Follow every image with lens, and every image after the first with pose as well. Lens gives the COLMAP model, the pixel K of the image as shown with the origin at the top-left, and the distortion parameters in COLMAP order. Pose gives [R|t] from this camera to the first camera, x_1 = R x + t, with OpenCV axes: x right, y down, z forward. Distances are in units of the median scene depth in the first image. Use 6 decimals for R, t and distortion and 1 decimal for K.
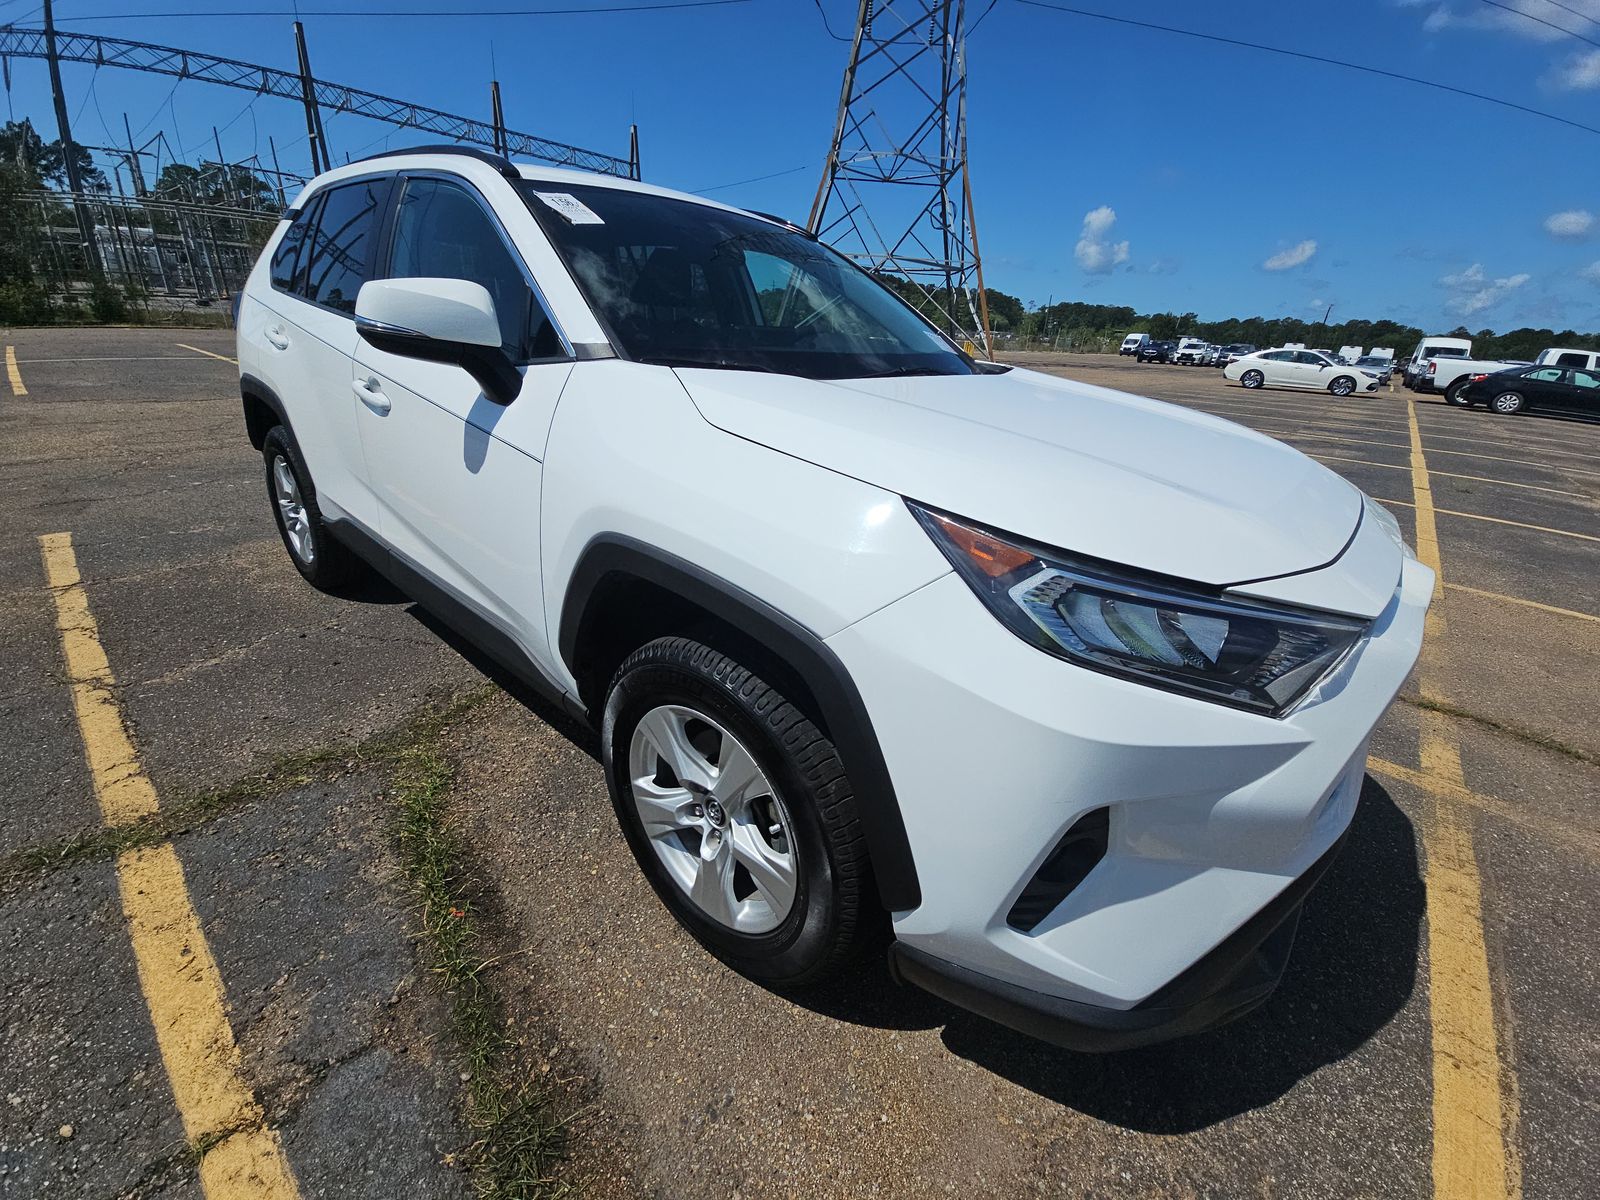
lens RADIAL K [[644.9, 0, 800.0], [0, 644.9, 600.0], [0, 0, 1]] dist [0.036285, -0.024045]
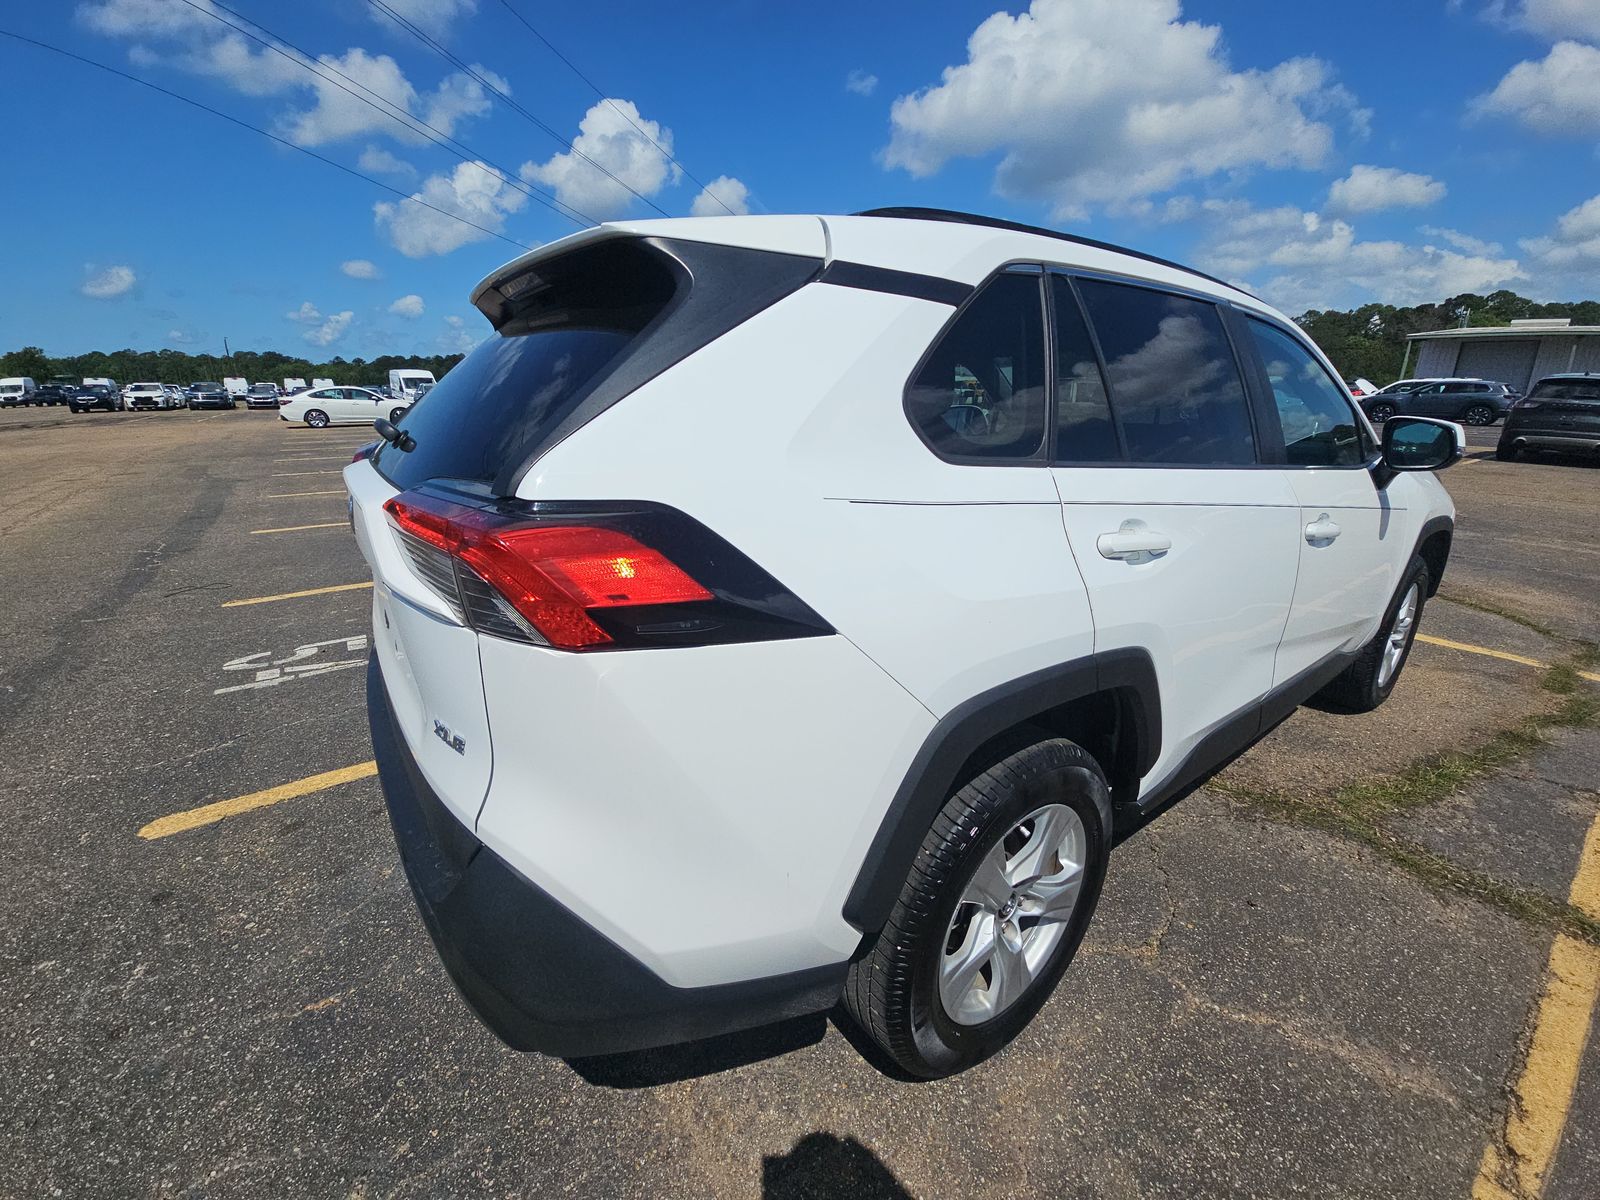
lens RADIAL K [[644.9, 0, 800.0], [0, 644.9, 600.0], [0, 0, 1]] dist [0.036285, -0.024045]
pose [[0.214061, -0.352882, 0.910853, -0.141104], [0.389683, 0.885904, 0.251636, -0.061895], [-0.895726, 0.301078, 0.327150, 0.113161]]
